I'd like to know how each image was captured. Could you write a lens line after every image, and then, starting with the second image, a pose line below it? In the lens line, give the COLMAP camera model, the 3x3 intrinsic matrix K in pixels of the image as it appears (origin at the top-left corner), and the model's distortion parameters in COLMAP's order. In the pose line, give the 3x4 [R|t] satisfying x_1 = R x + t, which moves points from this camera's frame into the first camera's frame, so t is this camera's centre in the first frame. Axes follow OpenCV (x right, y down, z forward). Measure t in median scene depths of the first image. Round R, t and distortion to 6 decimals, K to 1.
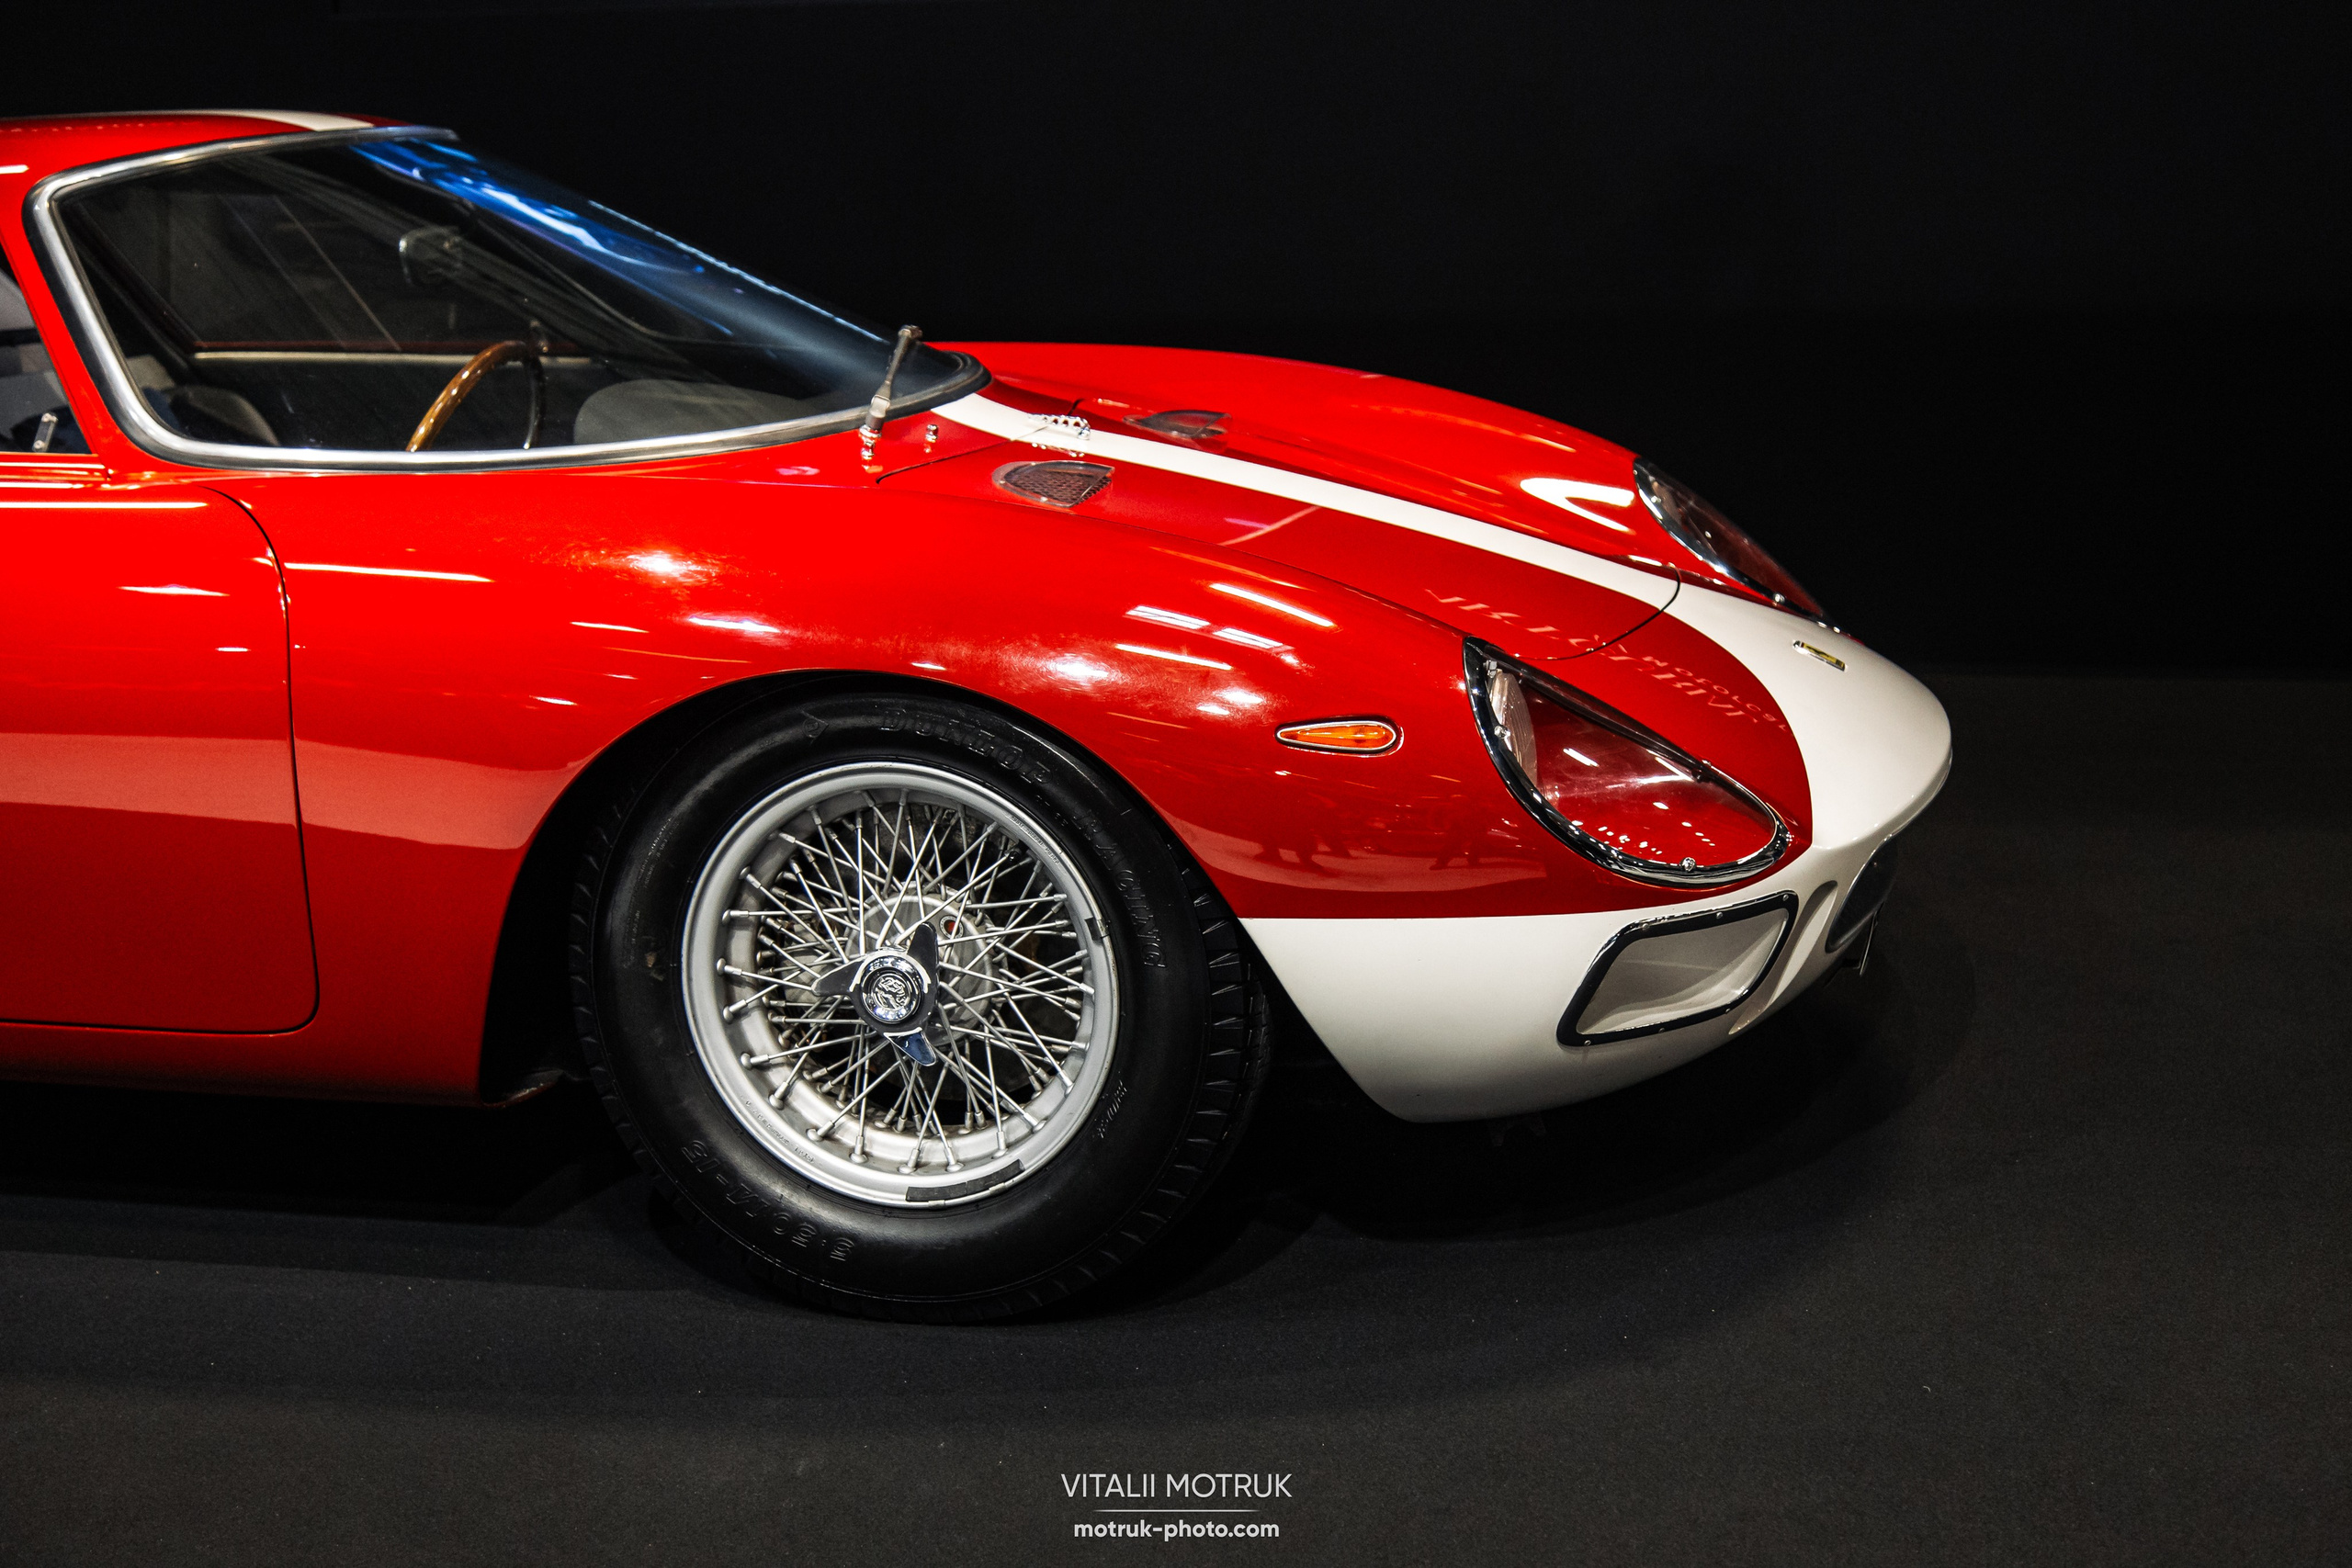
lens RADIAL K [[3576.3, 0, 1164.4], [0, 3576.3, 766.9], [0, 0, 1]] dist [0.024967, 0.000000]
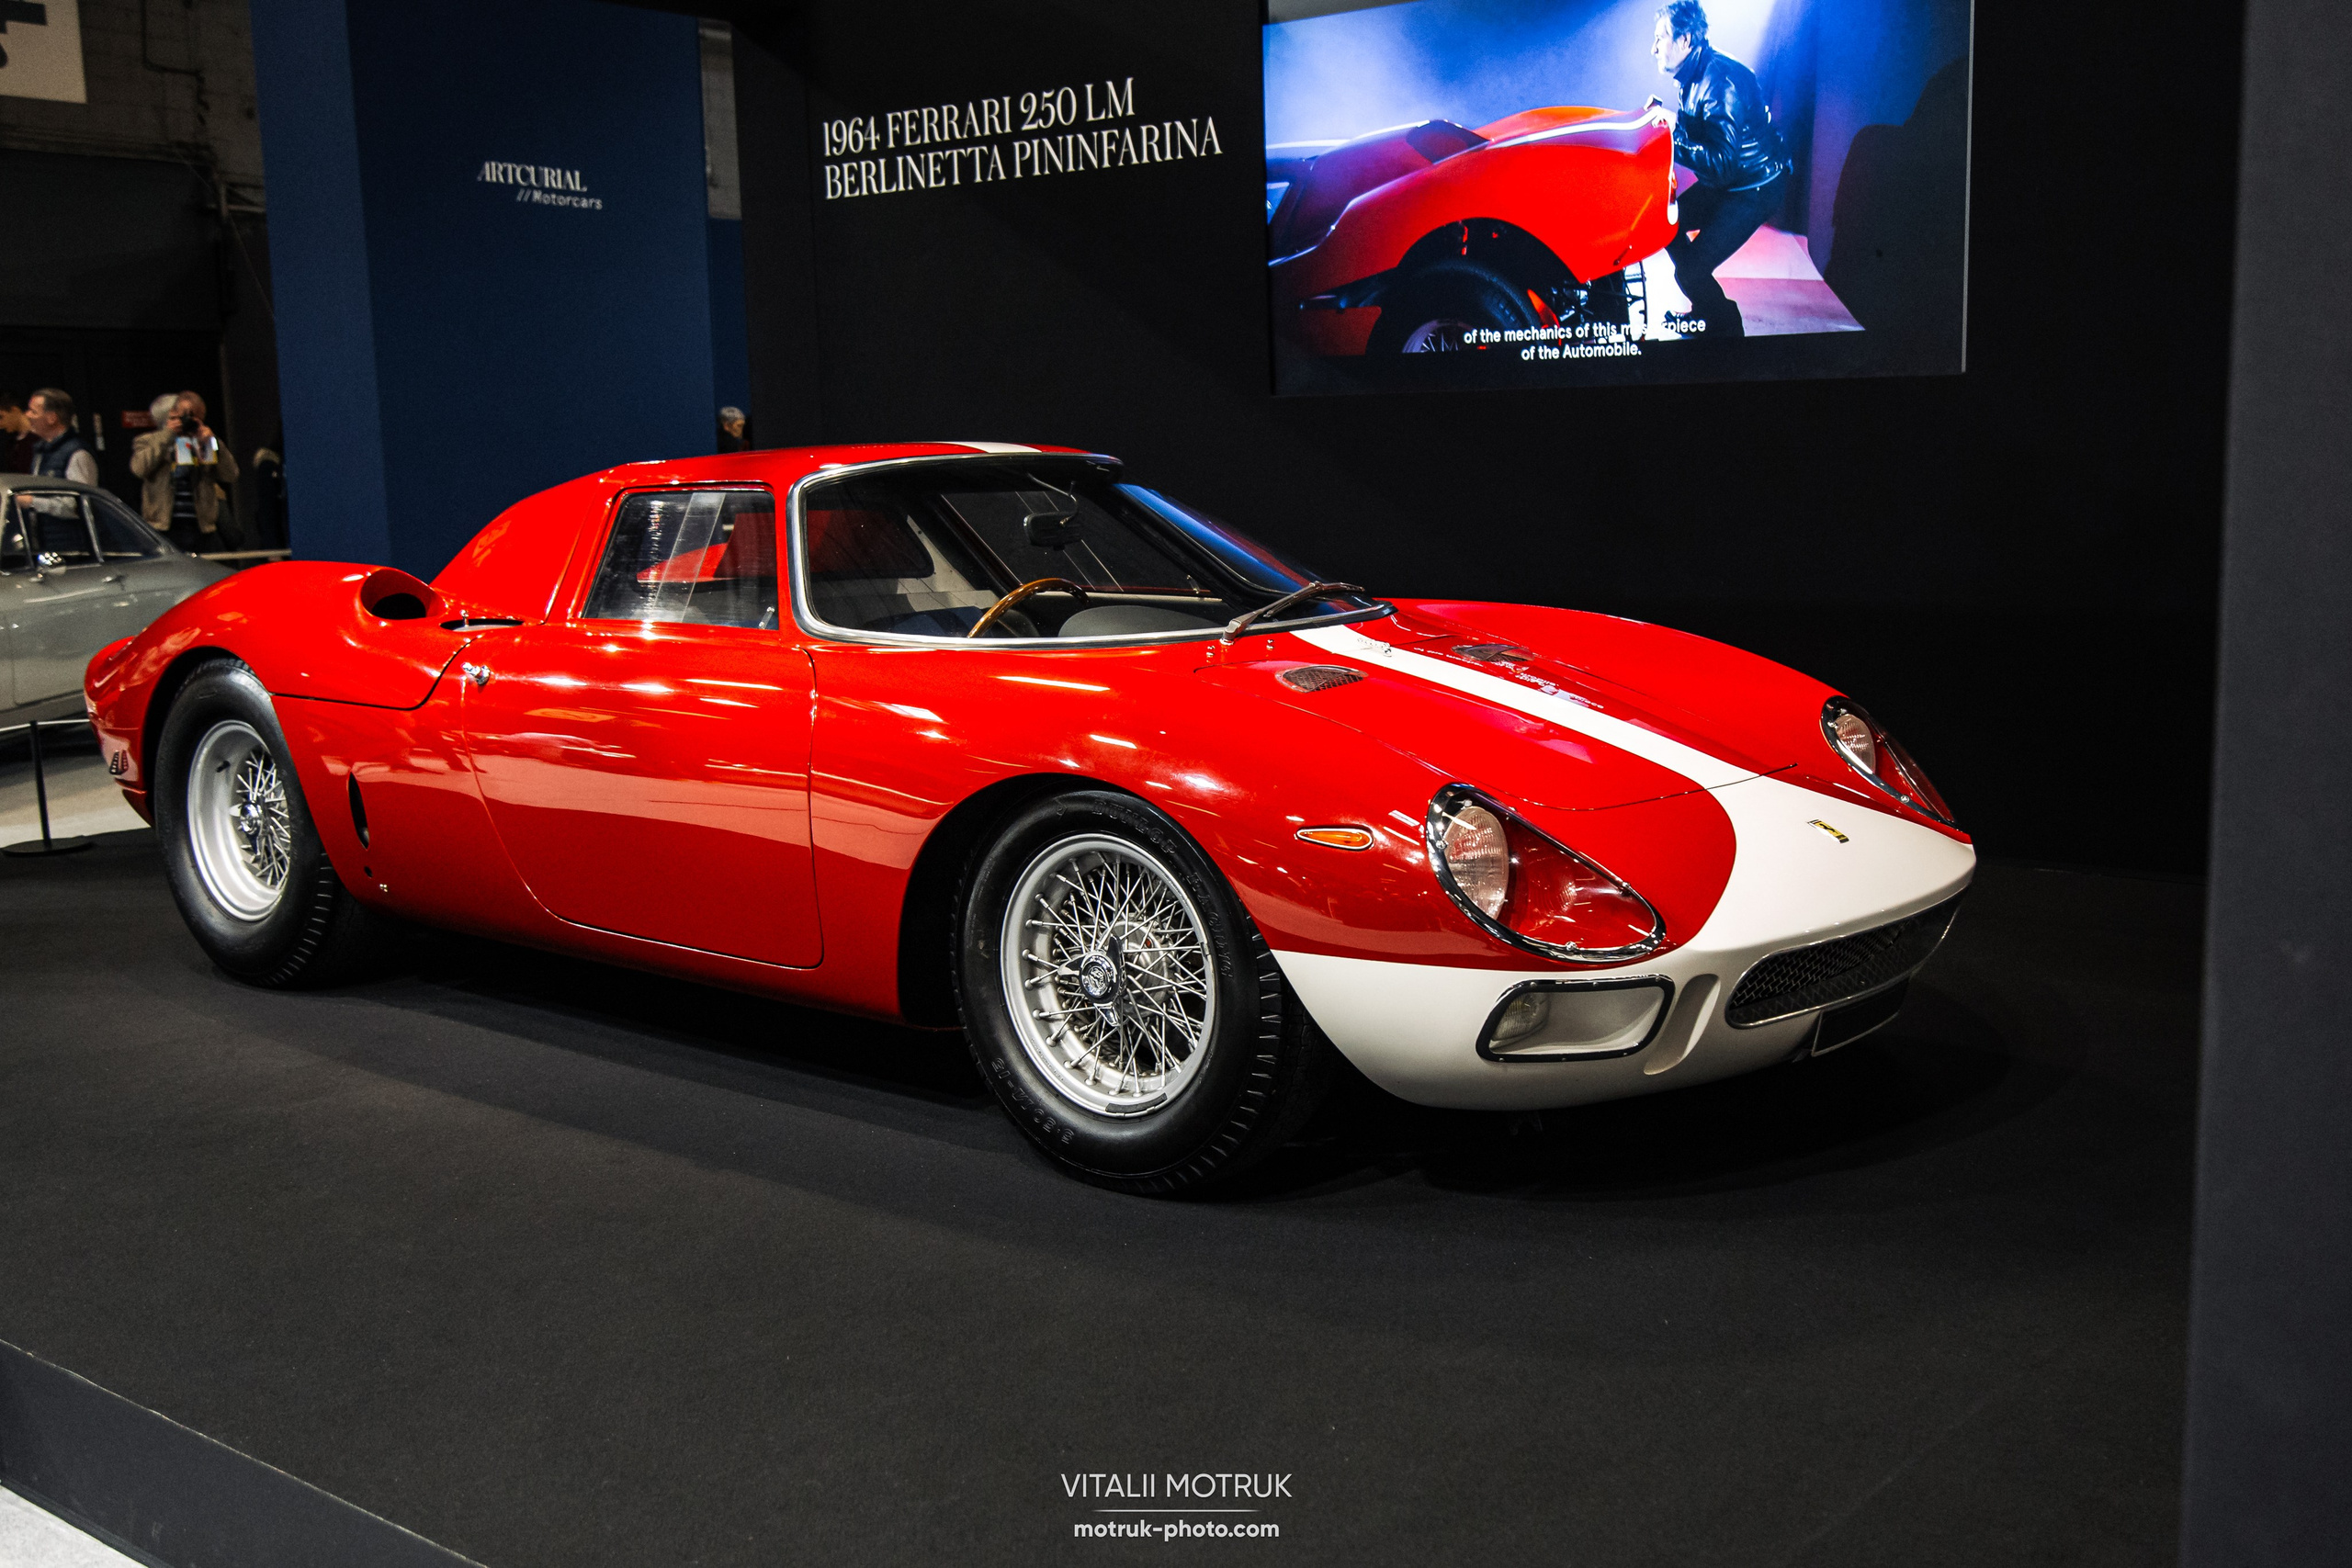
lens RADIAL K [[2446.4, 0, 1180.4], [0, 2446.4, 779.8], [0, 0, 1]] dist [0.018257, 0.000000]
pose [[0.904346, 0.072883, -0.420531, 0.405916], [-0.098370, 0.994377, -0.039206, 0.013638], [0.415309, 0.076823, 0.906431, 0.011553]]
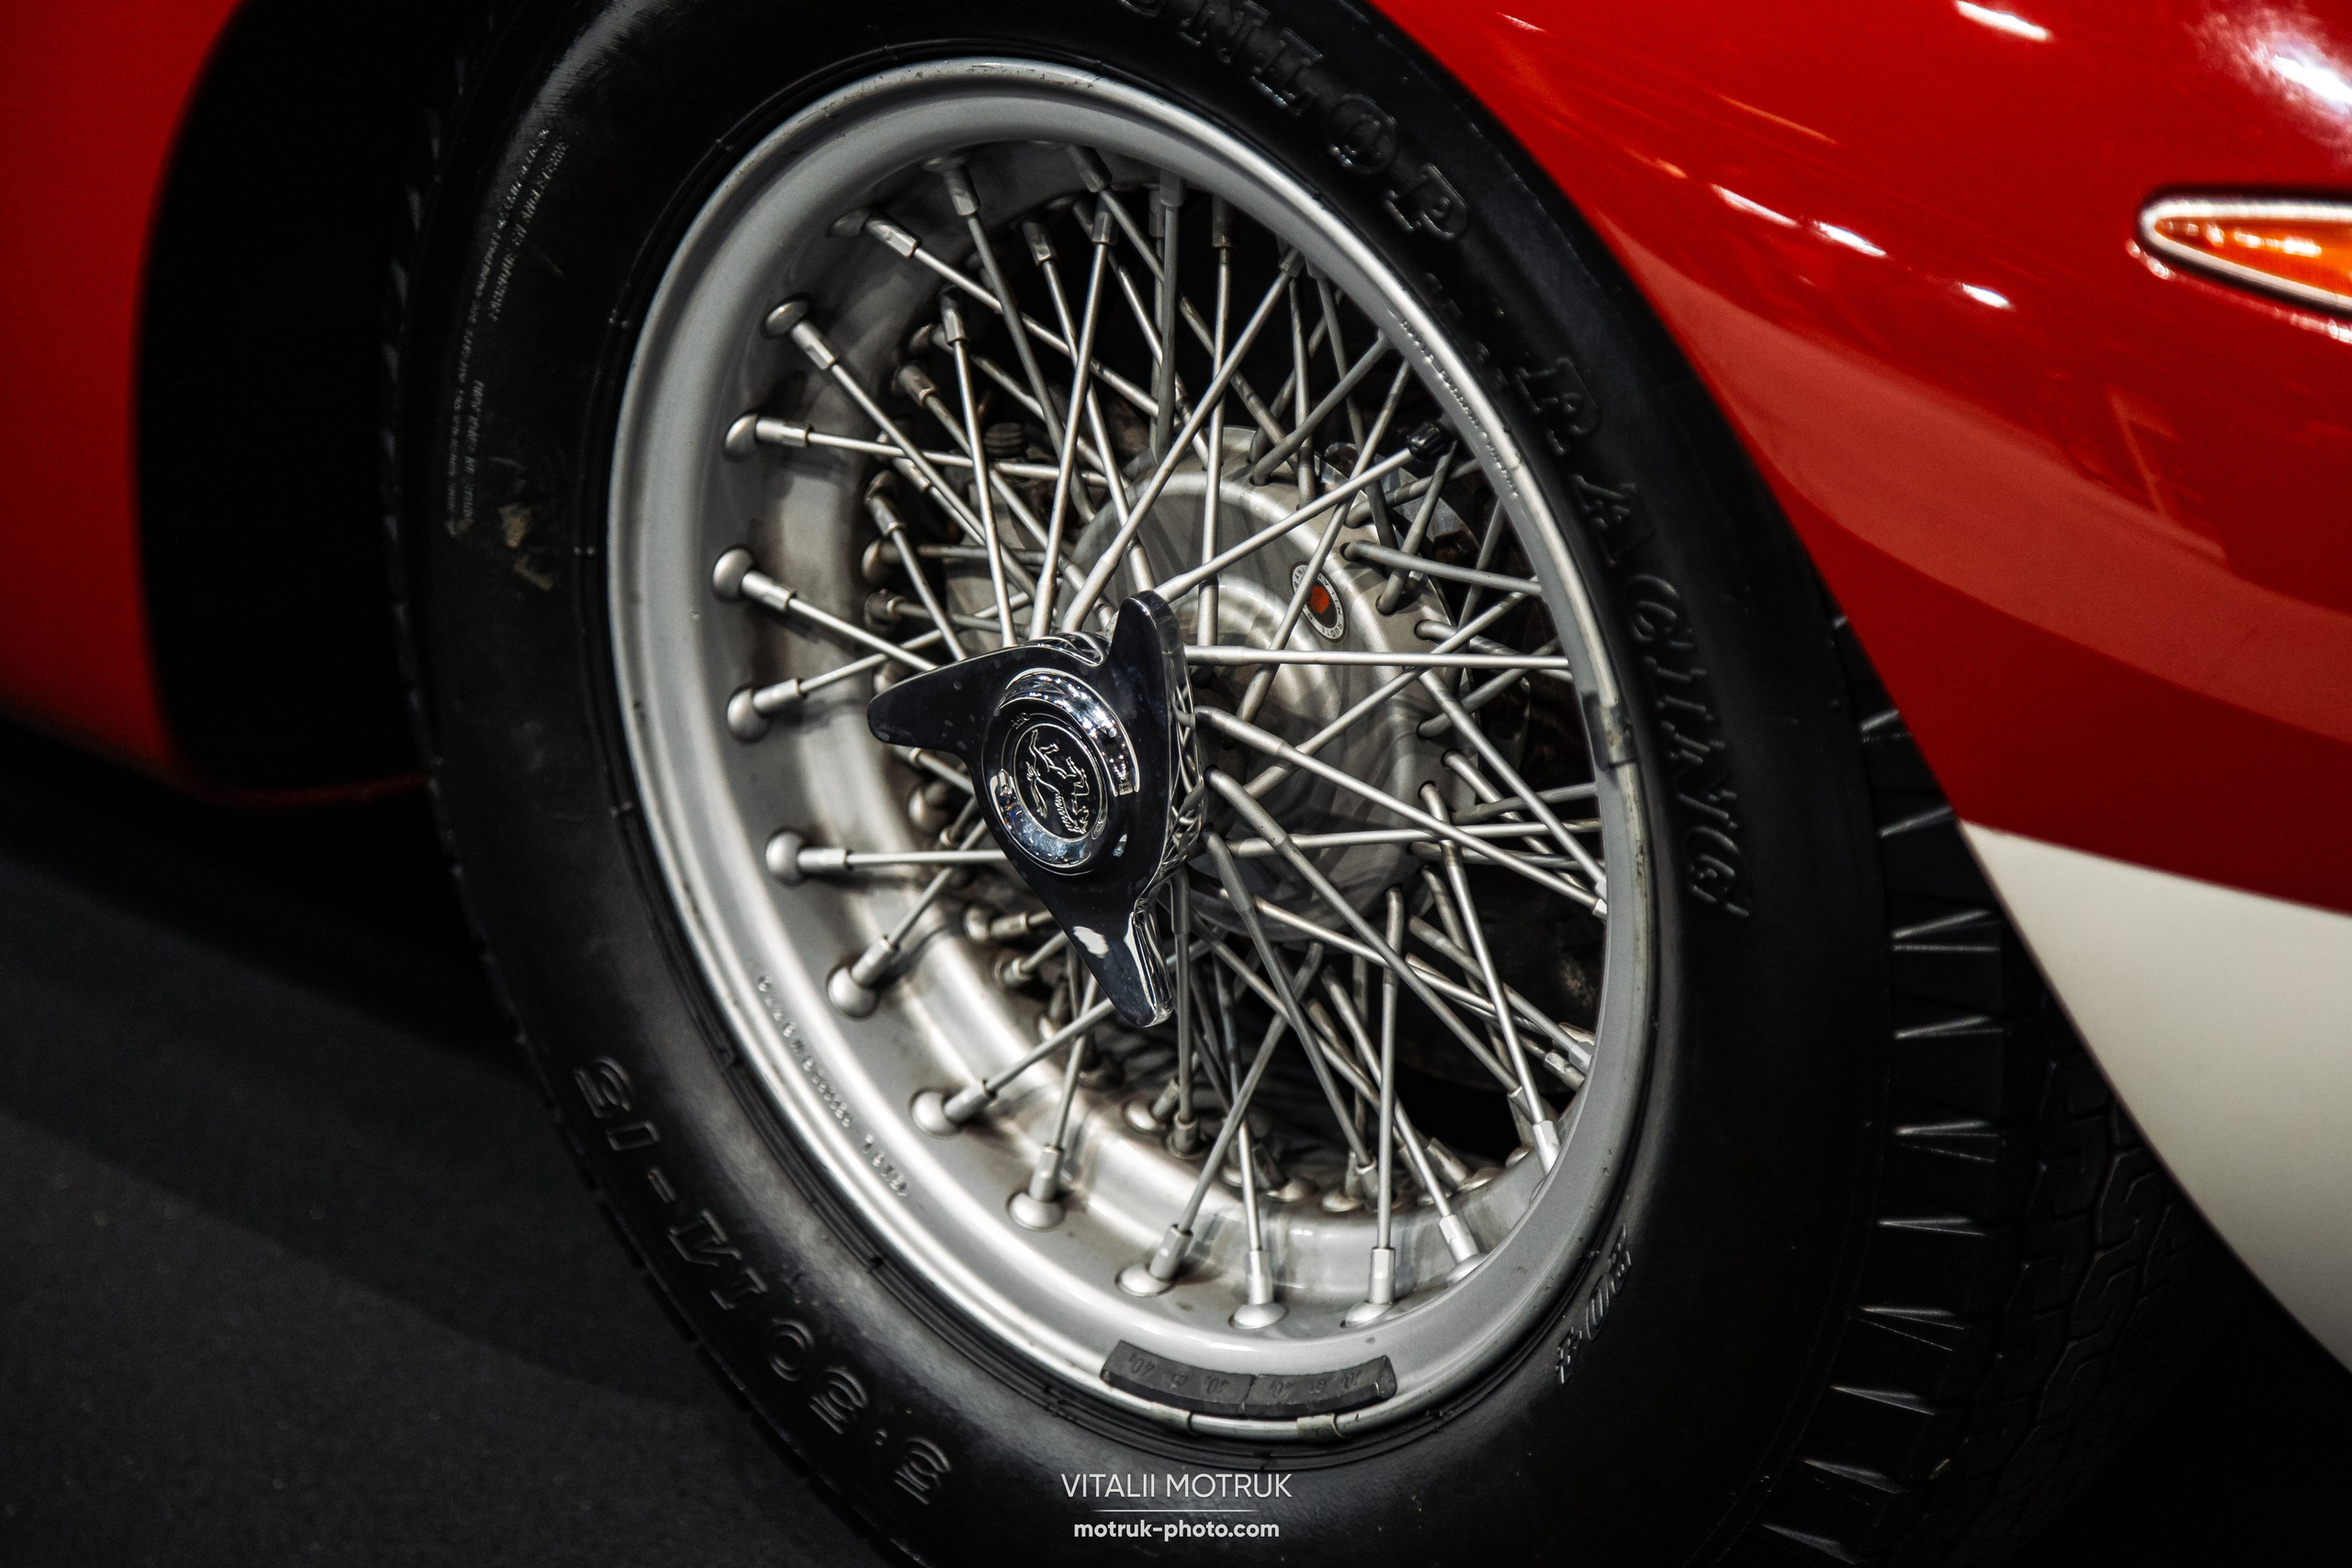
lens RADIAL K [[6470.1, 0, 1176.0], [0, 6470.1, 796.5], [0, 0, 1]] dist [0.317215, 0.000000]
pose [[0.880886, 0.201352, -0.428365, 0.179511], [-0.107368, 0.966418, 0.233471, -0.071413], [0.460990, -0.159668, 0.872923, 0.486655]]
